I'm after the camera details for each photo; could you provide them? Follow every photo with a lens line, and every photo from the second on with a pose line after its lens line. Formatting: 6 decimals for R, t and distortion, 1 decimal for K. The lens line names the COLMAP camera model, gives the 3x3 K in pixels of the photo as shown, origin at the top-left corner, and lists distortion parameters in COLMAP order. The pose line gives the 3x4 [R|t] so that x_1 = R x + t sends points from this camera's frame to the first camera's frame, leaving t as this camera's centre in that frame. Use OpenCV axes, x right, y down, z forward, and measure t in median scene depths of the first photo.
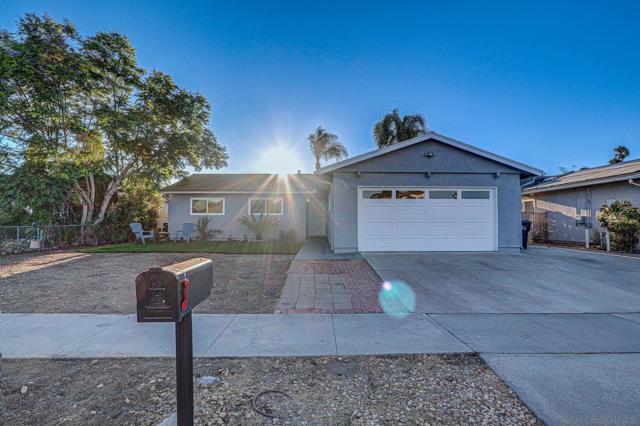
lens RADIAL K [[303.4, 0, 311.9], [0, 303.4, 214.6], [0, 0, 1]] dist [-0.036241, -0.000004]
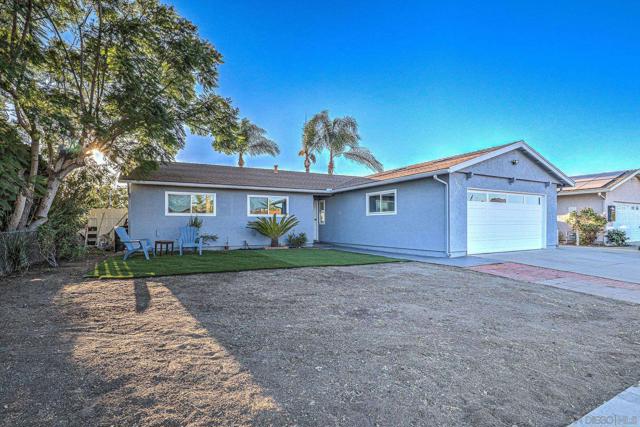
lens RADIAL K [[319.6, 0, 329.8], [0, 319.6, 209.0], [0, 0, 1]] dist [-0.030847, 0.000707]
pose [[0.885814, 0.019510, 0.463630, -0.664416], [-0.006712, 0.999550, -0.029239, 0.008314], [-0.463992, 0.022788, 0.885546, 0.277049]]
